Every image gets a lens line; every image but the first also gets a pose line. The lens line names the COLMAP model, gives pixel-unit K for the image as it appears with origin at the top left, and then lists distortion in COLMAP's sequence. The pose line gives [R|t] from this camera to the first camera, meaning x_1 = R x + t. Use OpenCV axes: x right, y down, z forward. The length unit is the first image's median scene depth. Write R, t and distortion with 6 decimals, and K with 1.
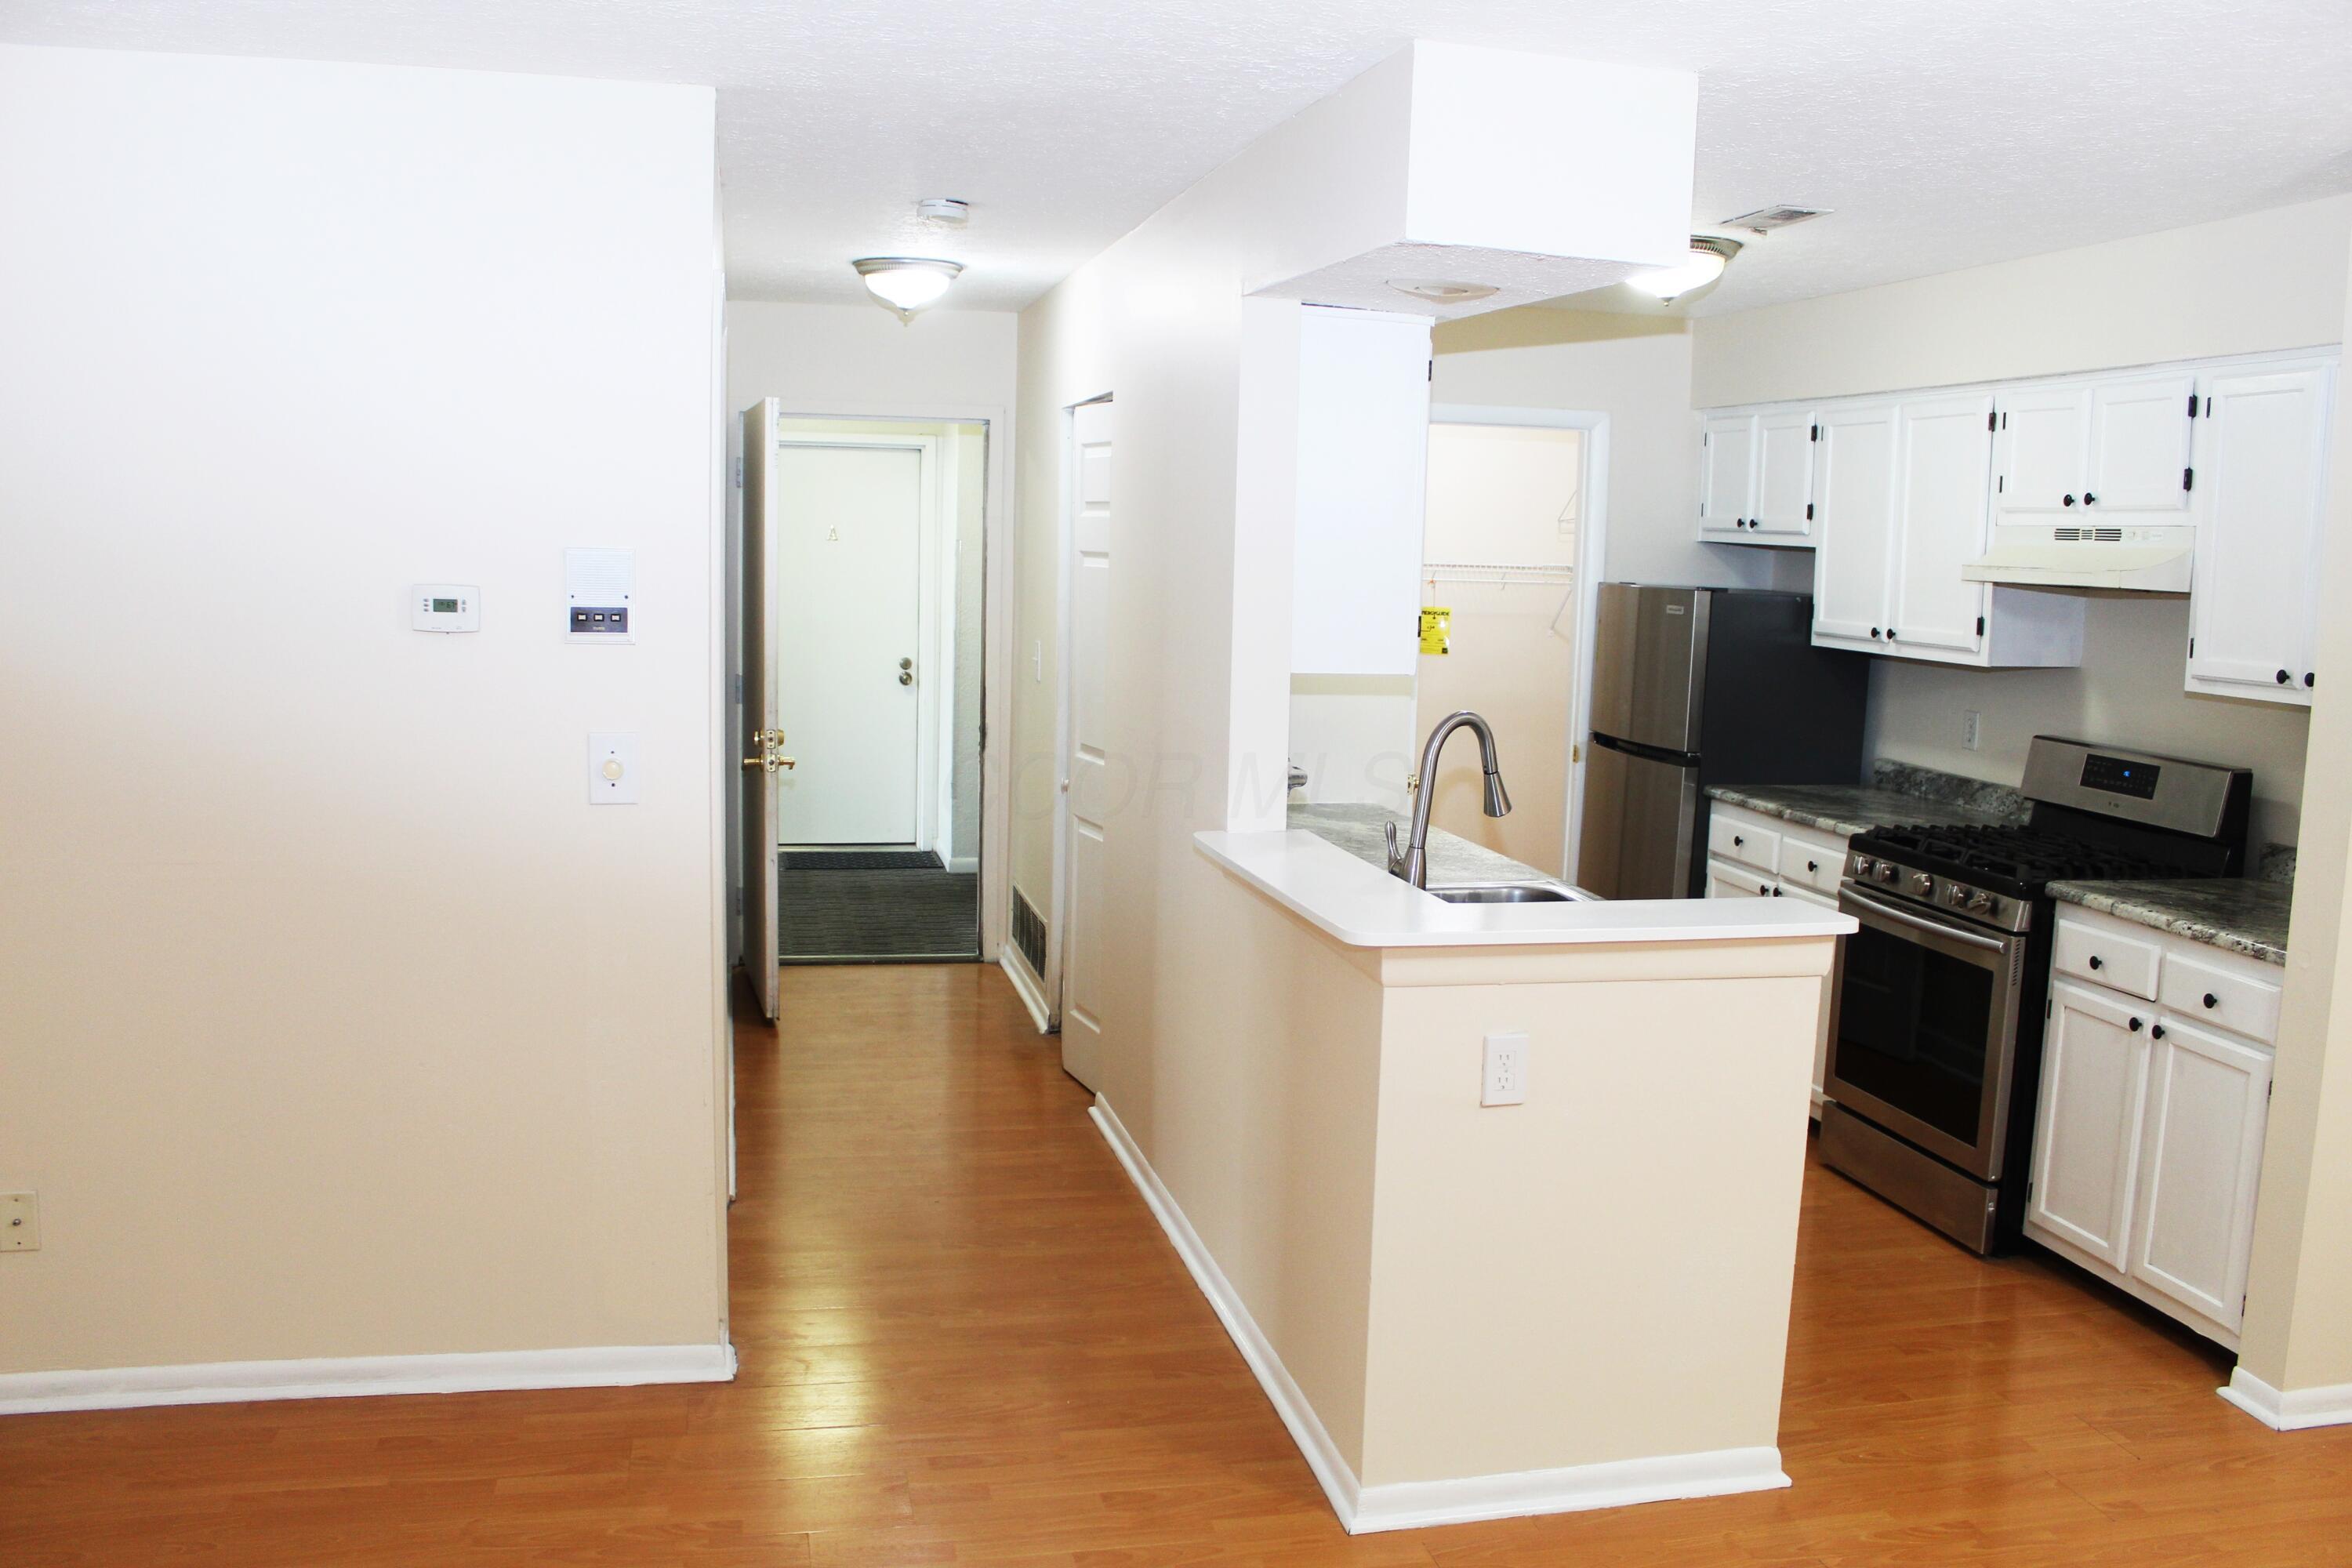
lens RADIAL K [[1946.1, 0, 1176.0], [0, 1946.1, 784.0], [0, 0, 1]] dist [-0.158640, 0.130288]
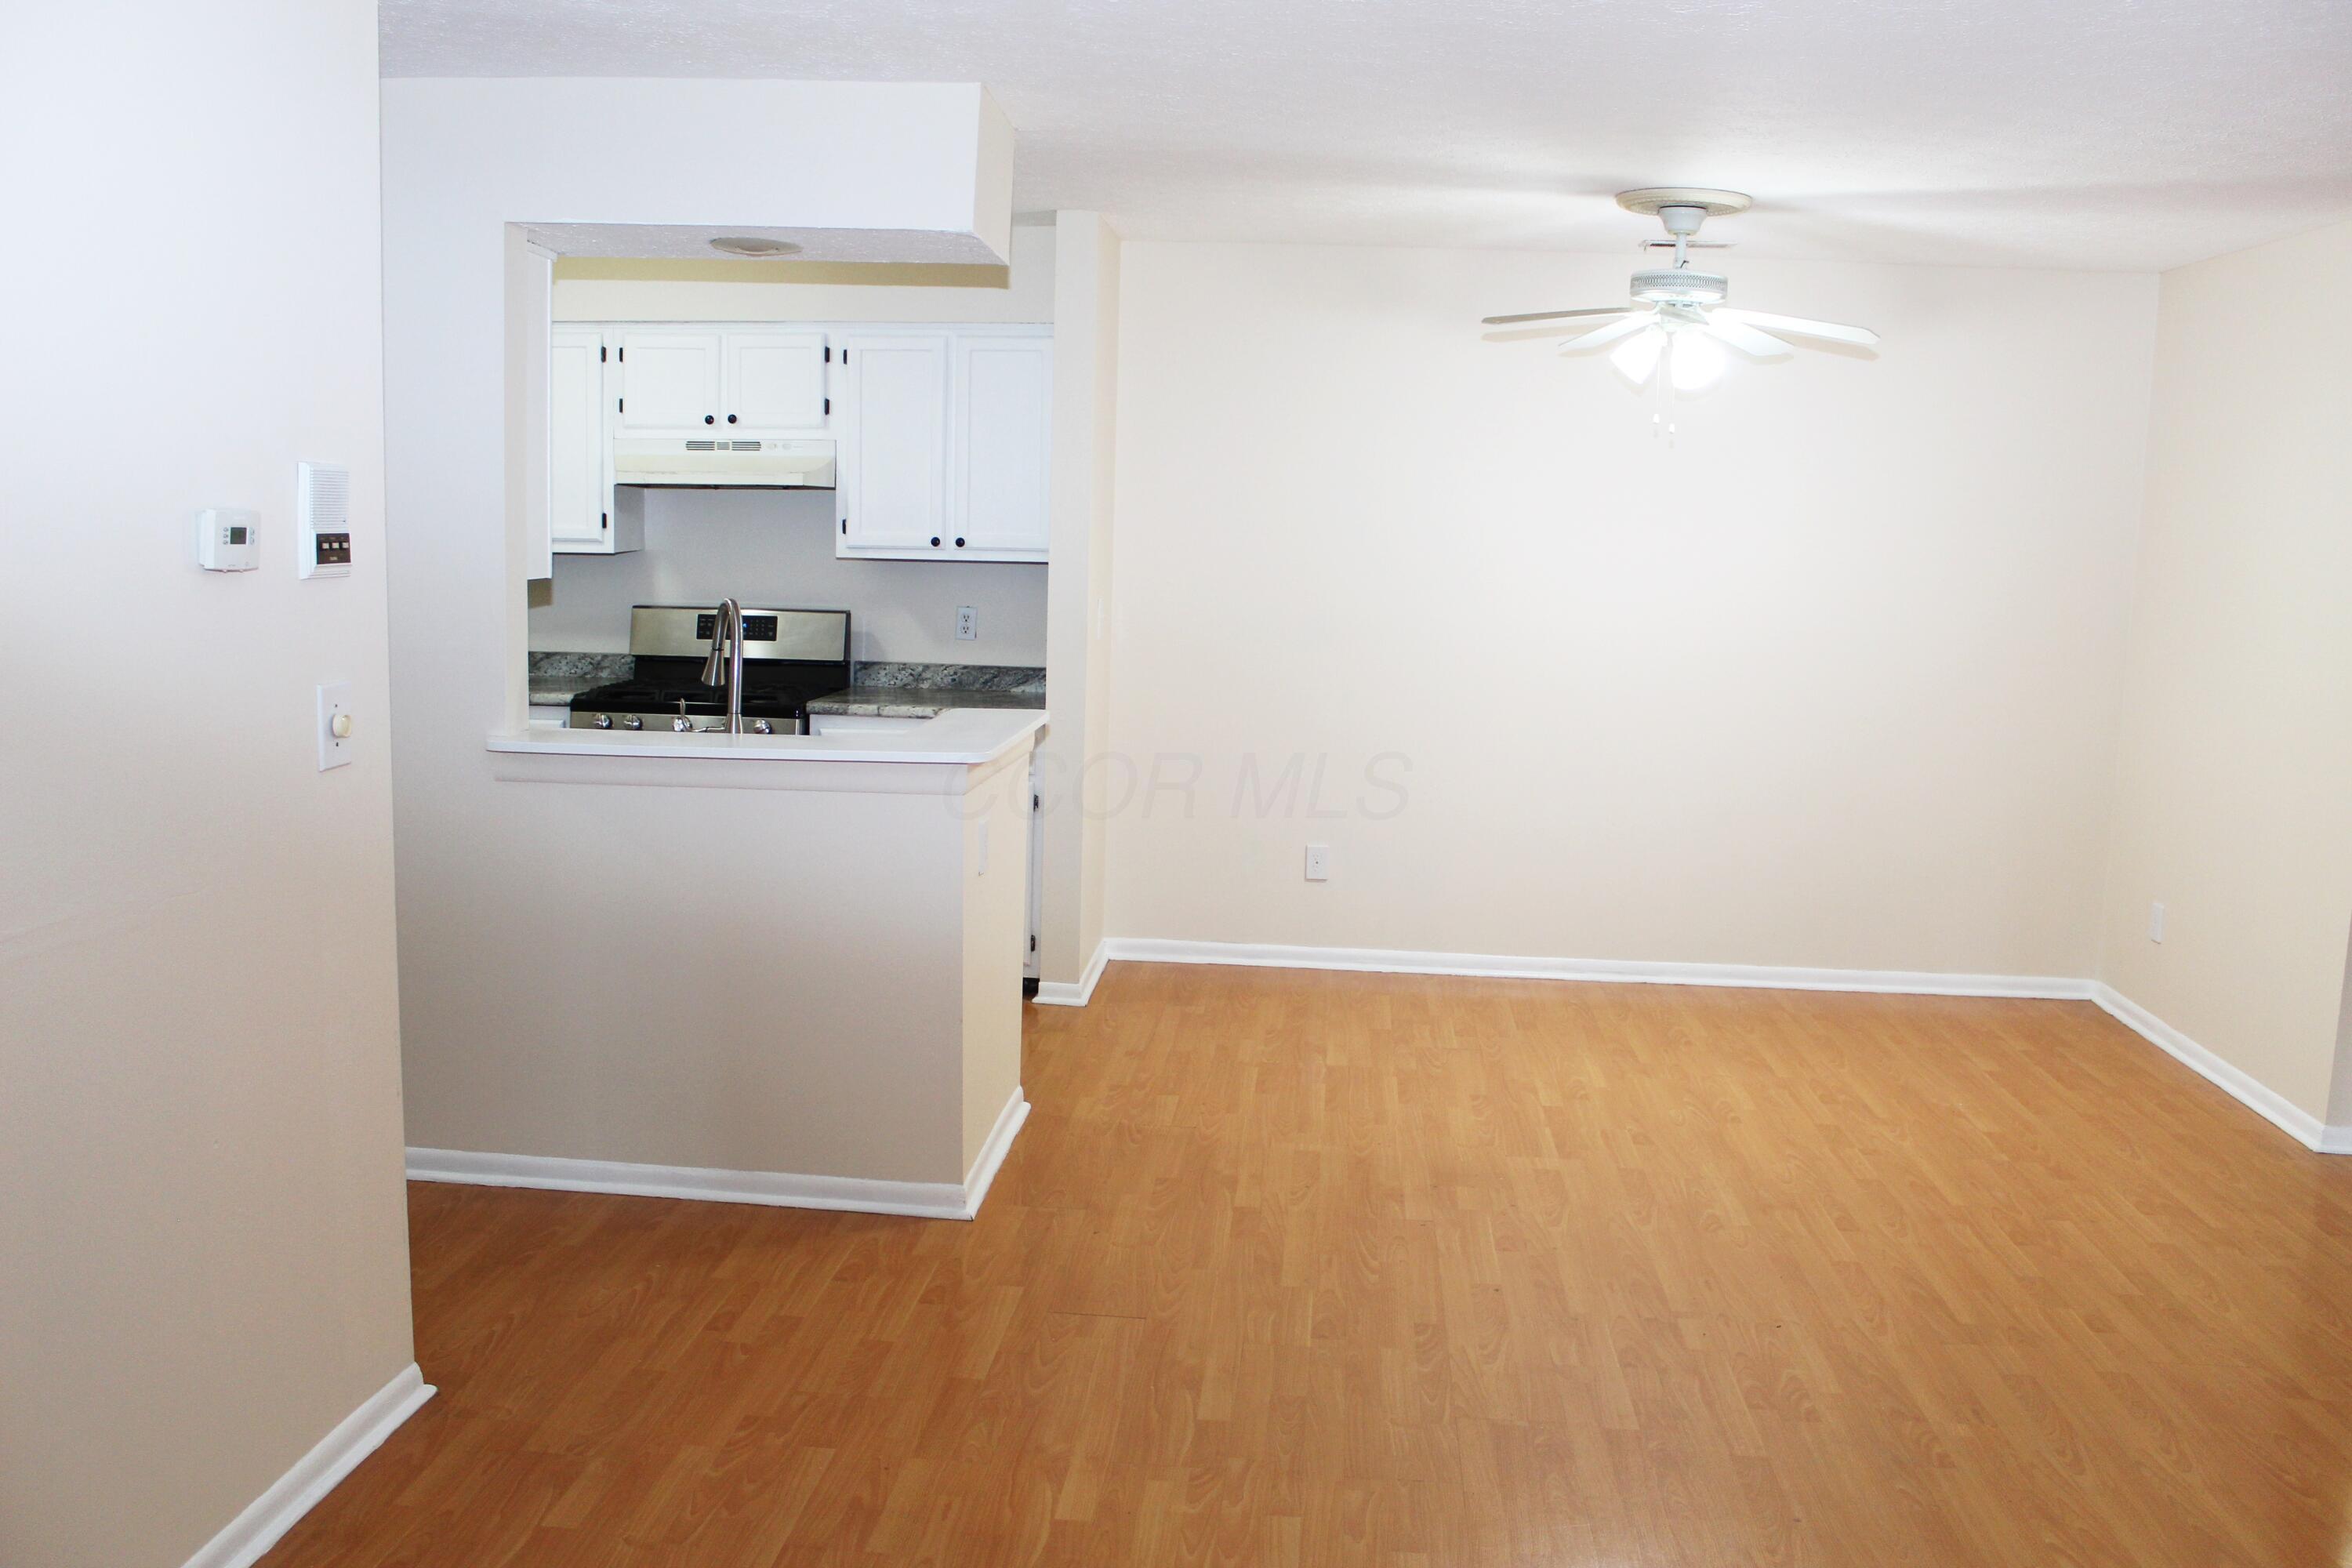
lens RADIAL K [[1946.1, 0, 1176.0], [0, 1946.1, 784.0], [0, 0, 1]] dist [-0.158640, 0.130288]
pose [[0.306799, -0.153686, 0.939284, -0.775043], [0.105062, 0.986315, 0.127065, -0.039764], [-0.945958, 0.059700, 0.318747, 0.311321]]
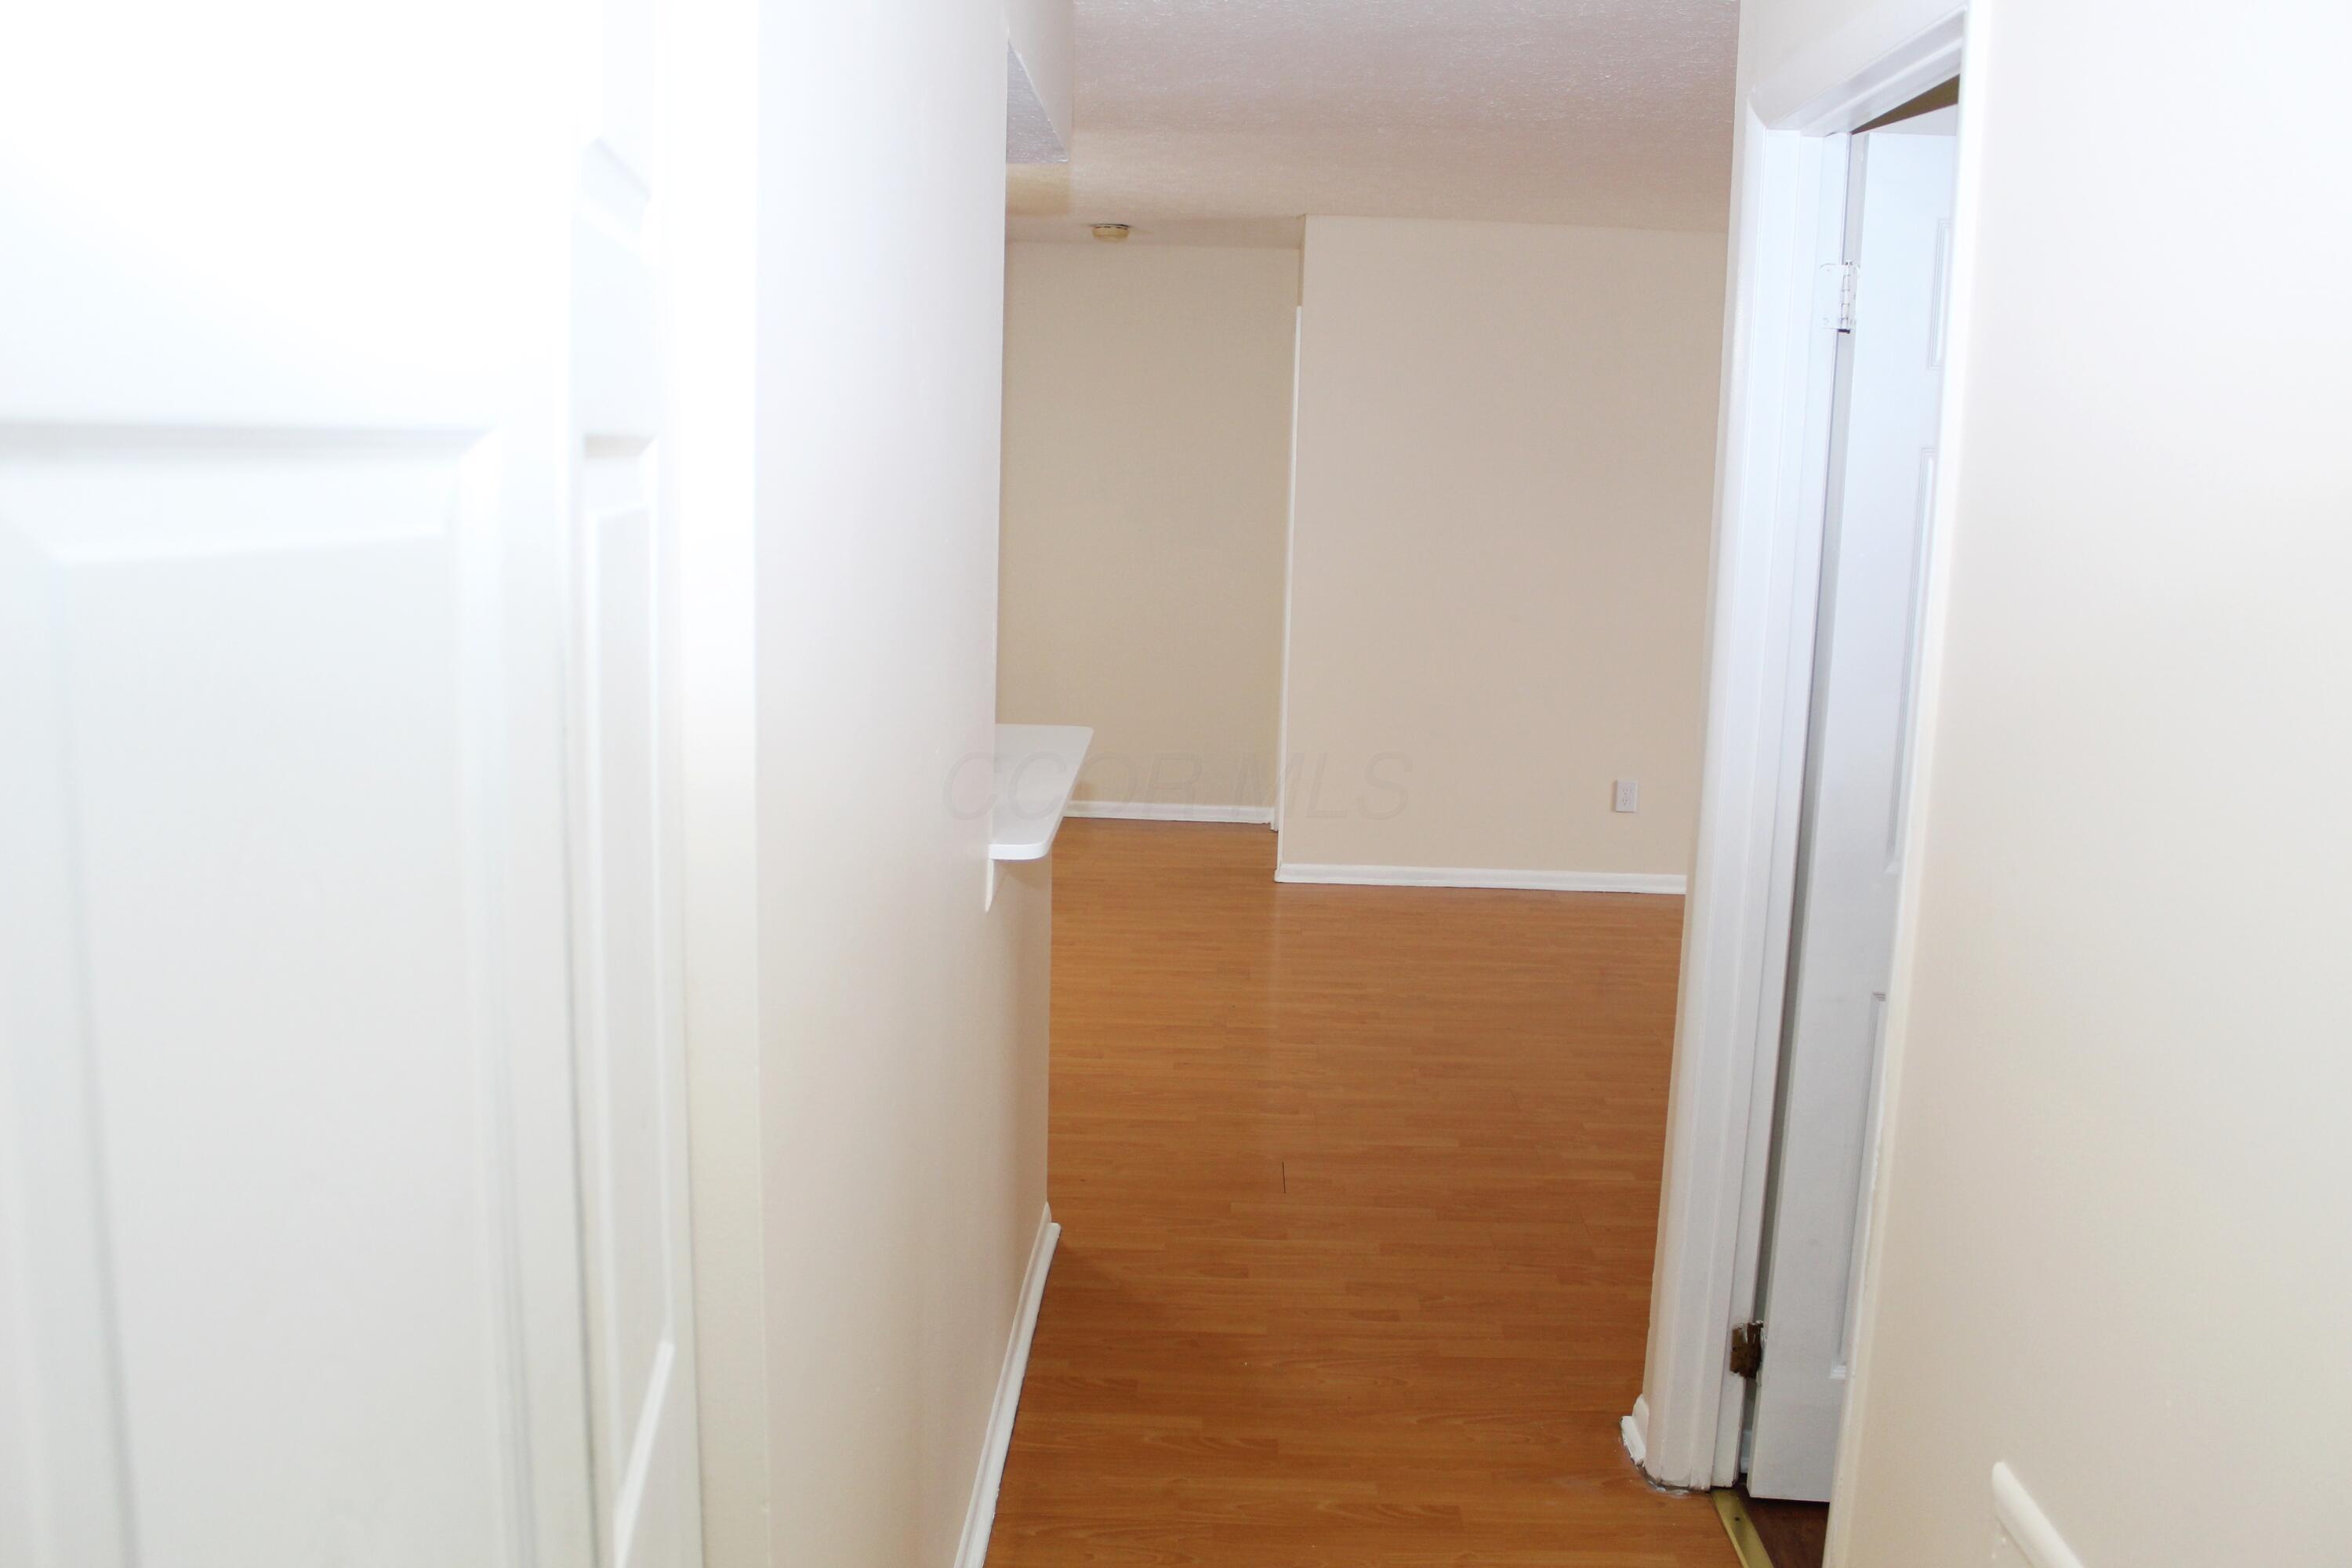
lens RADIAL K [[1946.1, 0, 1176.0], [0, 1946.1, 784.0], [0, 0, 1]] dist [-0.158640, 0.130288]
pose [[-0.966585, -0.096900, 0.237325, -0.180218], [-0.022651, 0.954467, 0.297455, -0.180526], [-0.255342, 0.282140, -0.924769, 1.489129]]
